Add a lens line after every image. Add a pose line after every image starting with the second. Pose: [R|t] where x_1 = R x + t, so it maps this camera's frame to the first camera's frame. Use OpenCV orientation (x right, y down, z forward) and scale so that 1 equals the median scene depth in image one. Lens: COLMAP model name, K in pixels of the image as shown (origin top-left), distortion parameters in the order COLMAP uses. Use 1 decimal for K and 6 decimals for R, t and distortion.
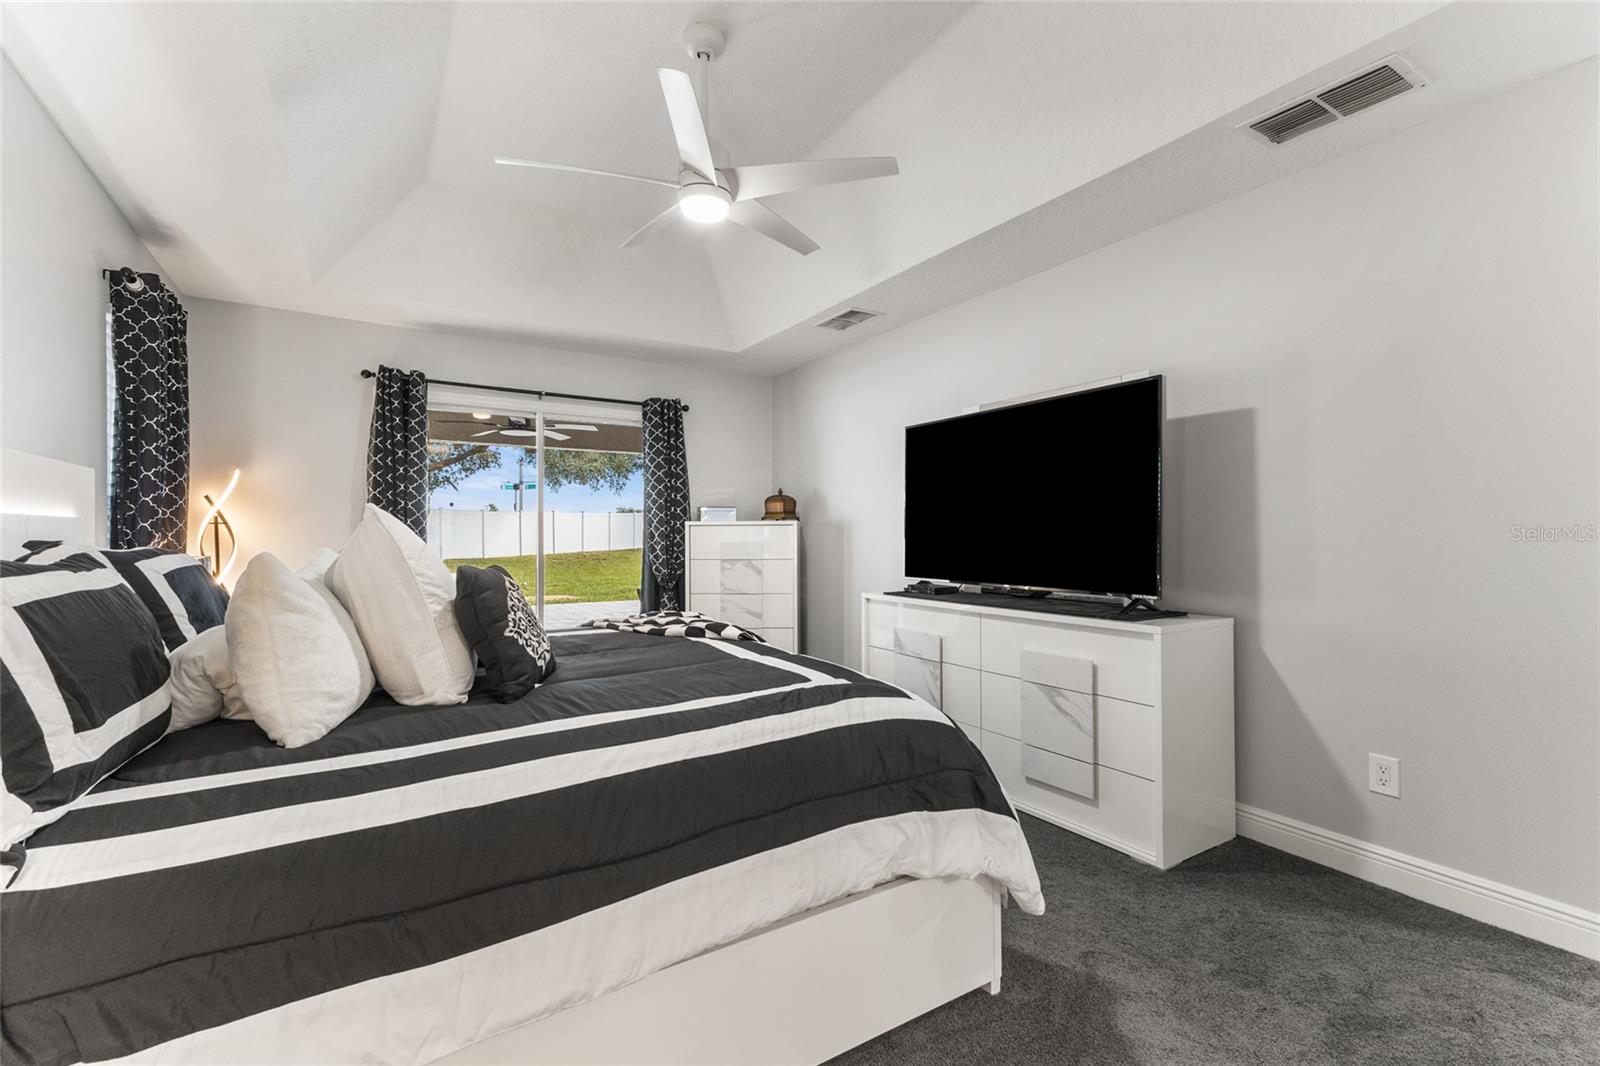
lens RADIAL K [[710.0, 0, 797.3], [0, 710.0, 524.3], [0, 0, 1]] dist [0.013183, -0.001485]
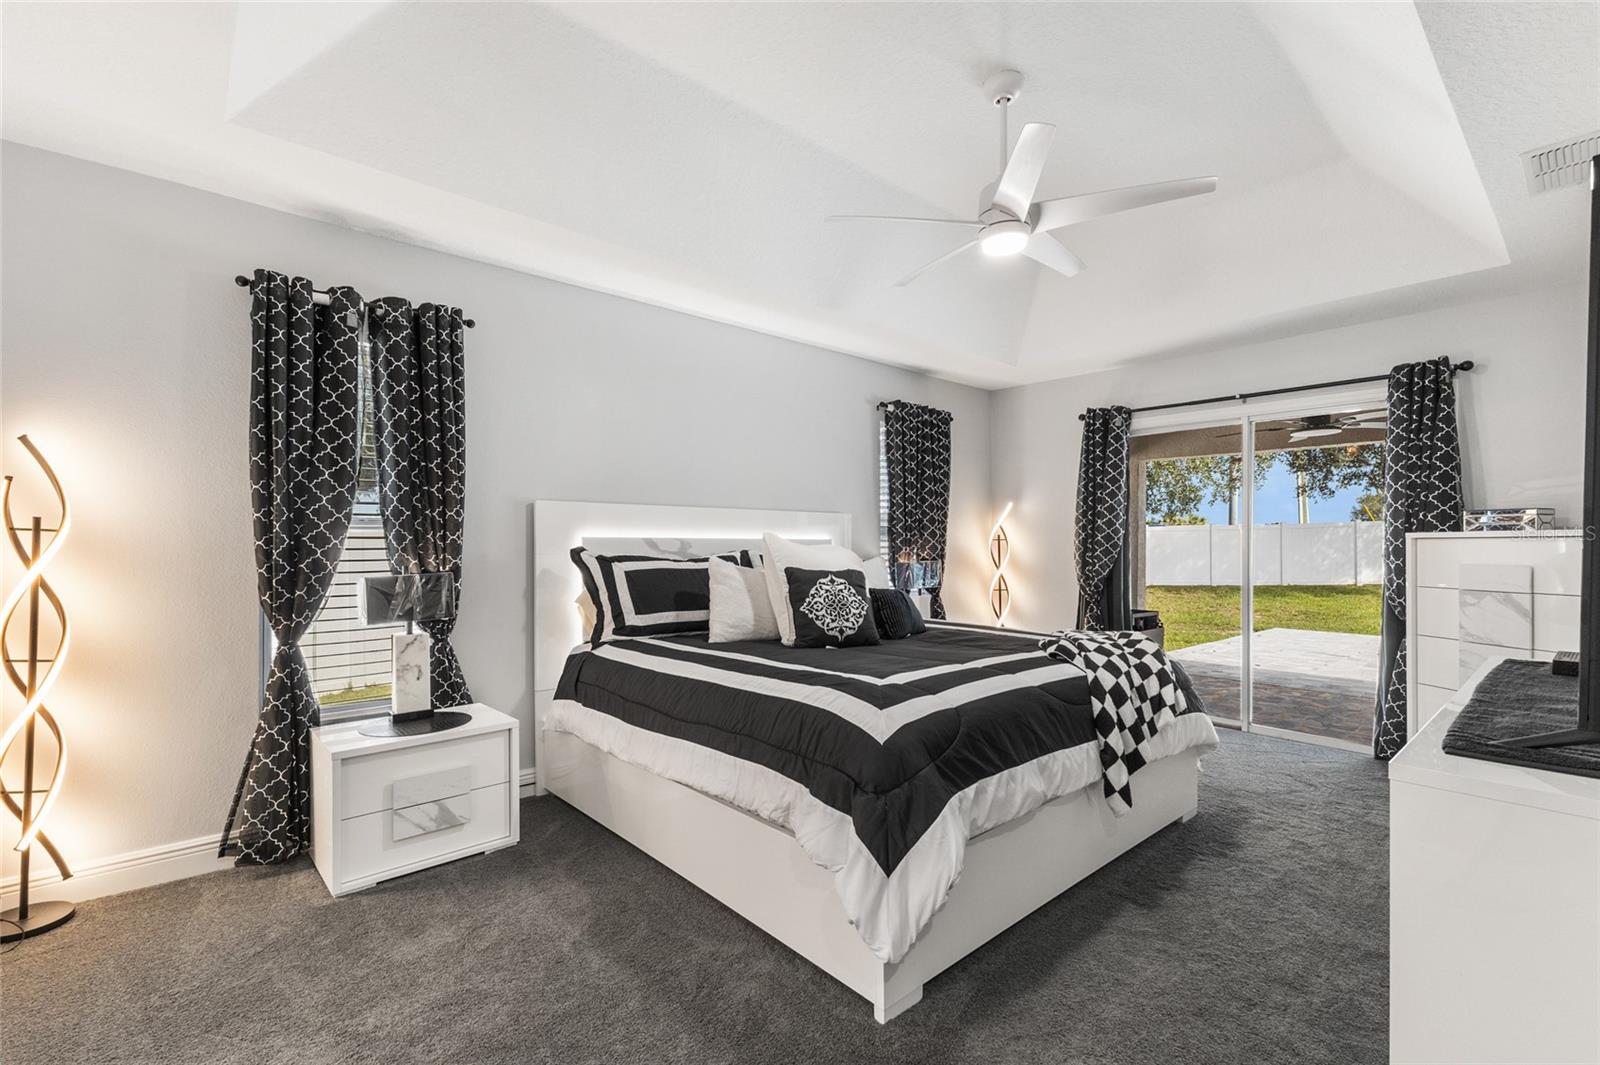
lens RADIAL K [[710.0, 0, 797.7], [0, 710.0, 542.8], [0, 0, 1]] dist [0.013183, -0.001485]
pose [[0.156032, 0.002033, -0.987750, 0.524512], [0.009461, 0.999949, 0.003552, -0.002629], [0.987707, -0.009900, 0.156005, 0.317440]]
